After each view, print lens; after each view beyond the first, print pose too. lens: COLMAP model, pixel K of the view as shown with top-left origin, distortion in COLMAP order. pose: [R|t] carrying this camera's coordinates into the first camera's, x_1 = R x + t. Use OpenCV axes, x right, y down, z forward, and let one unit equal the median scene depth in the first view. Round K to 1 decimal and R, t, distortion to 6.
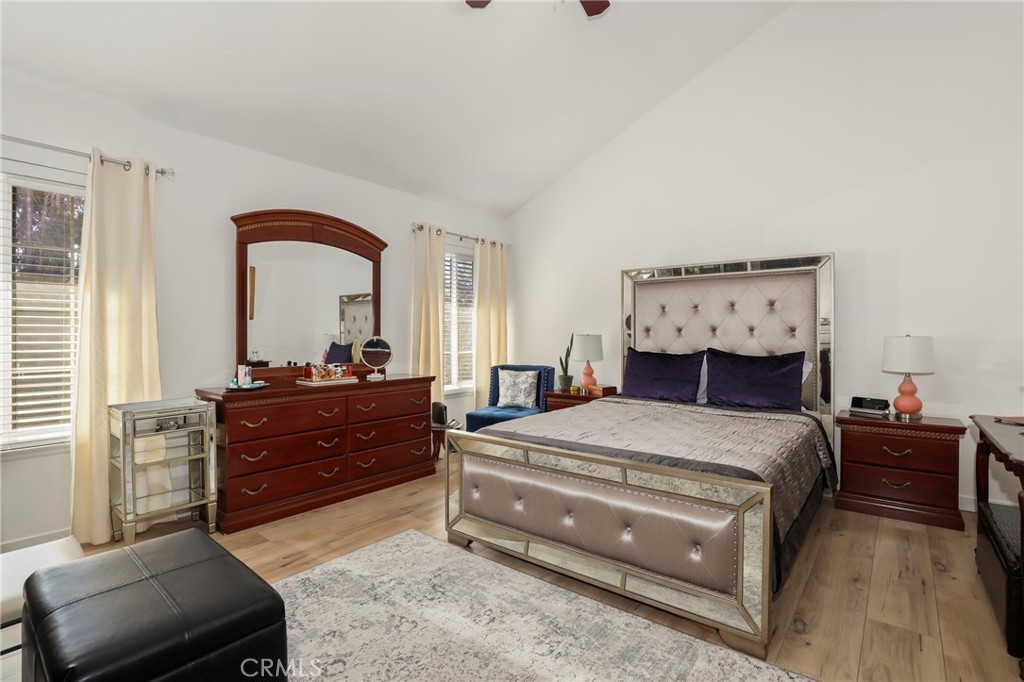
lens RADIAL K [[482.0, 0, 518.5], [0, 482.0, 336.5], [0, 0, 1]] dist [-0.029208, 0.000071]
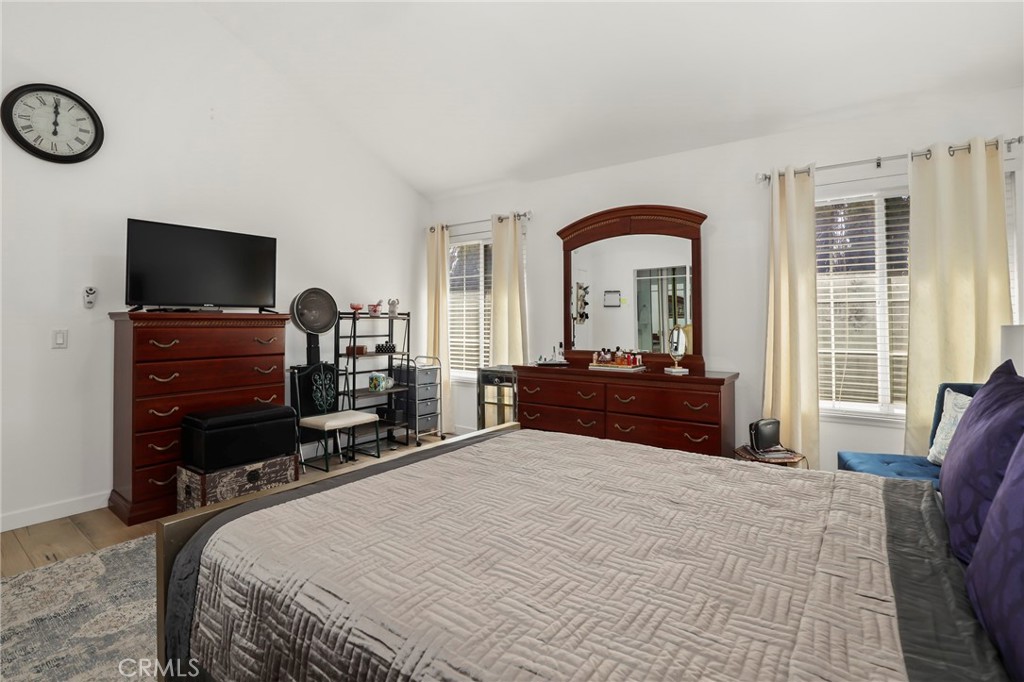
lens RADIAL K [[482.0, 0, 518.5], [0, 482.0, 336.5], [0, 0, 1]] dist [-0.029208, 0.000071]
pose [[0.062442, 0.027732, -0.997663, 0.555163], [-0.003498, 0.999614, 0.027567, -0.002920], [0.998042, 0.001769, 0.062515, 0.635343]]
